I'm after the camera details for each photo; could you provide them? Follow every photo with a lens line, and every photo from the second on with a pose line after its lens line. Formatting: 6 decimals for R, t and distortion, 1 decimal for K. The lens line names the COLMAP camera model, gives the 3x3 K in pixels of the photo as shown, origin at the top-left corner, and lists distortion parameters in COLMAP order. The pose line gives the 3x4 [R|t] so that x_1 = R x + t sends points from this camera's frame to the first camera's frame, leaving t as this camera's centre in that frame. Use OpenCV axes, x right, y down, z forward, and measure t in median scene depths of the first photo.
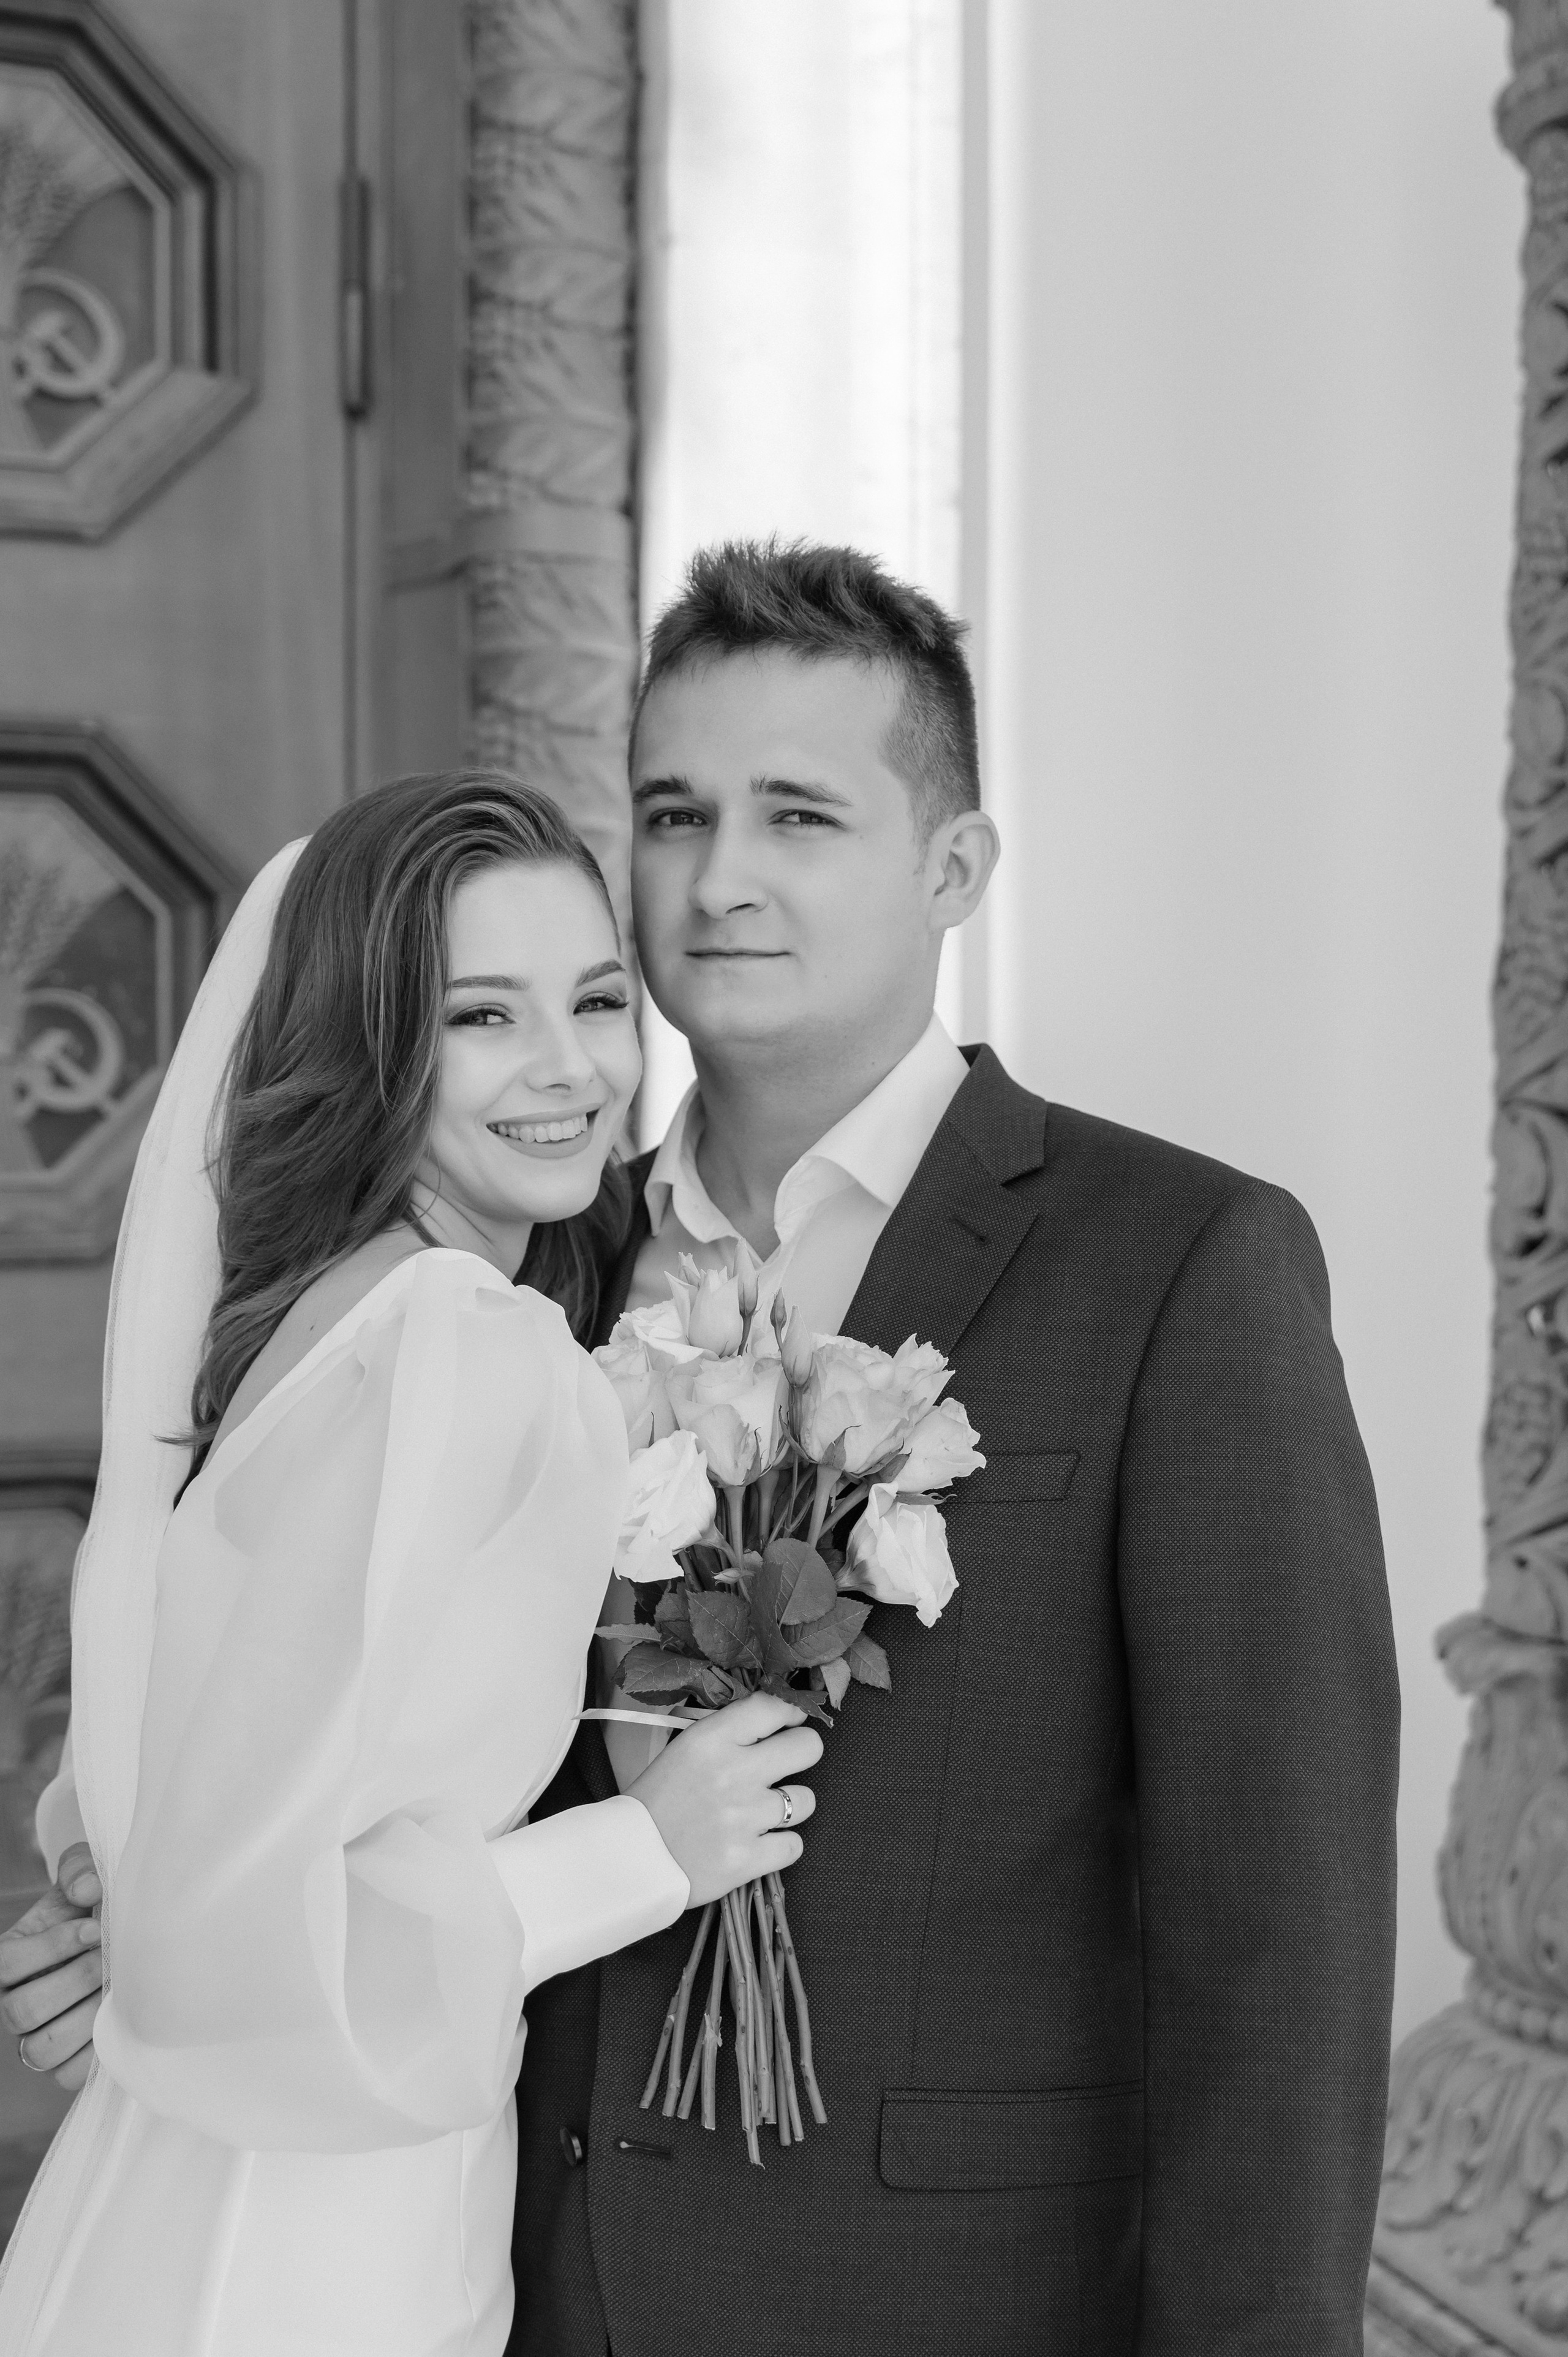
lens RADIAL K [[3024.3, 0, 798.4], [0, 3024.3, 1164.5], [0, 0, 1]] dist [0.021993, 0.000000]
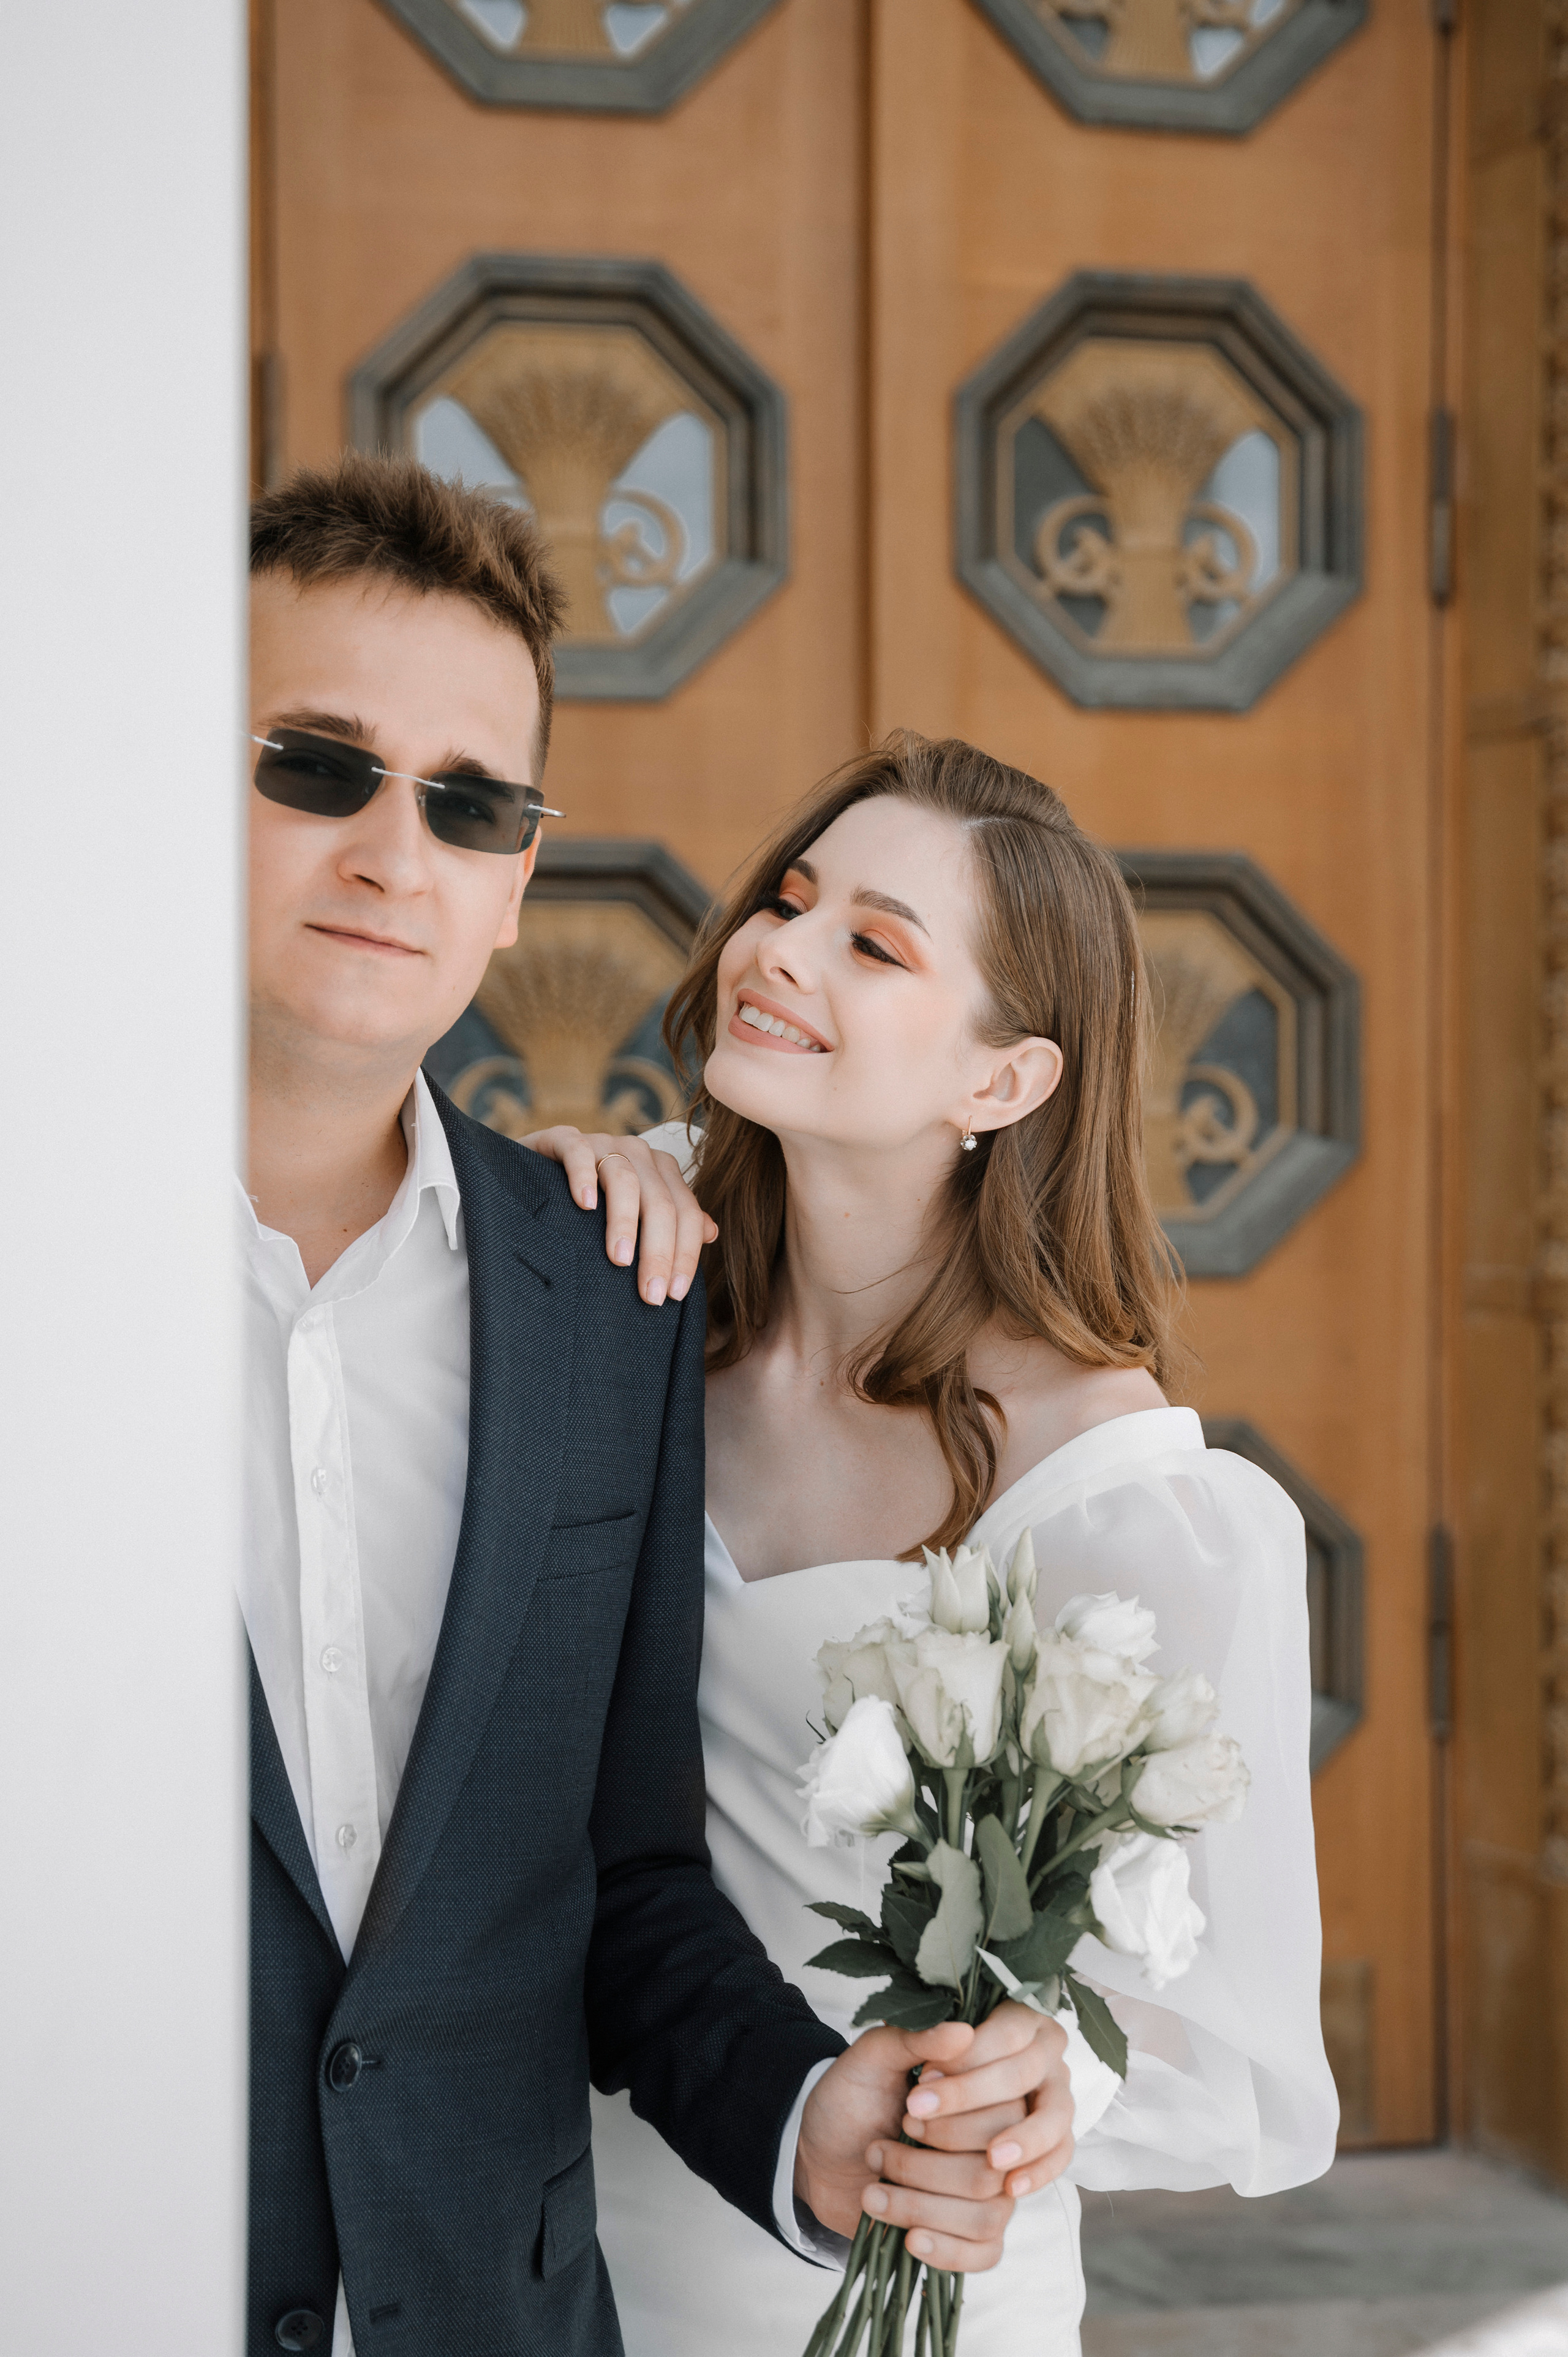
lens RADIAL K [[3539.5, 0, 757.6], [0, 3539.5, 1184.6], [0, 0, 1]] dist [0.068410, 0.000000]
pose [[0.975886, 0.002787, -0.218261, -0.103748], [-0.006467, 0.999849, -0.016147, 0.017602], [0.218183, 0.017169, 0.975757, -0.494058]]
